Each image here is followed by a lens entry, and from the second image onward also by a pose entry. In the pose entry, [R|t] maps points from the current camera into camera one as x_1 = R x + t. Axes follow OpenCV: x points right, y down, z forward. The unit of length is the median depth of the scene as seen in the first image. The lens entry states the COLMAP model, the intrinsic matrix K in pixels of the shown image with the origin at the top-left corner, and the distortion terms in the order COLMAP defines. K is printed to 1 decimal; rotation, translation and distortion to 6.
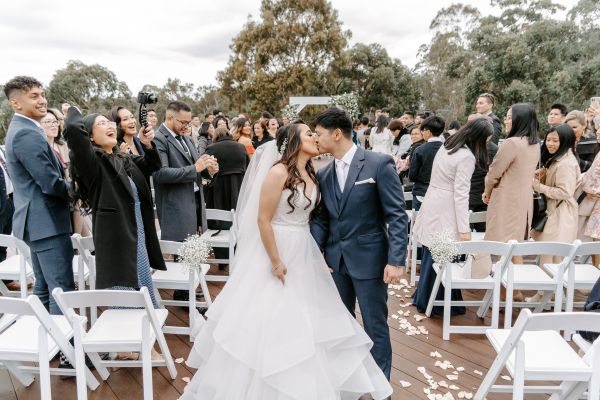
lens RADIAL K [[419.3, 0, 300.0], [0, 419.3, 200.0], [0, 0, 1]] dist [0.000482, 0.003916]
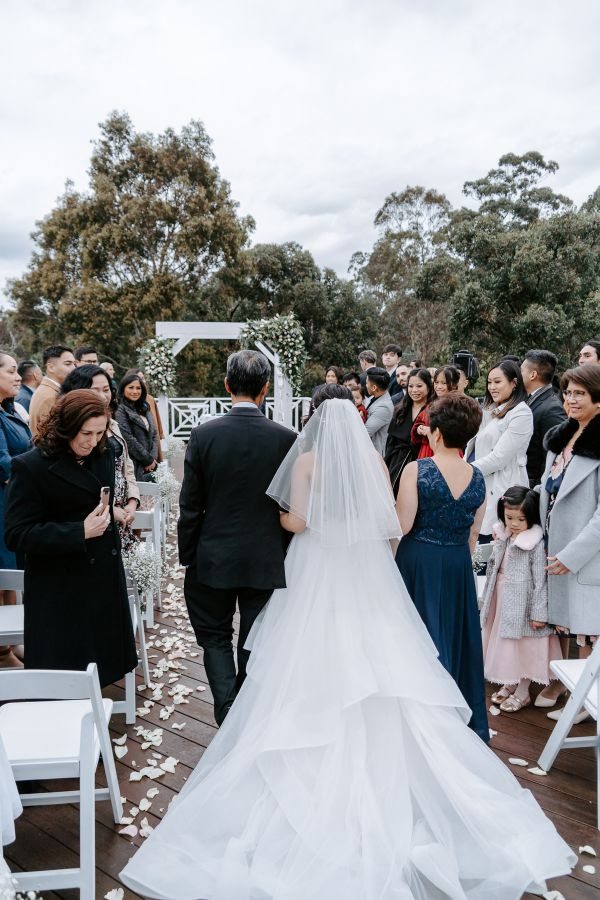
lens RADIAL K [[646.5, 0, 300.0], [0, 646.5, 450.0], [0, 0, 1]] dist [-0.001629, 0.002818]
pose [[0.977812, -0.027606, 0.207657, -0.009803], [0.040795, 0.997394, -0.059501, -0.026622], [-0.205474, 0.066653, 0.976390, 0.132573]]
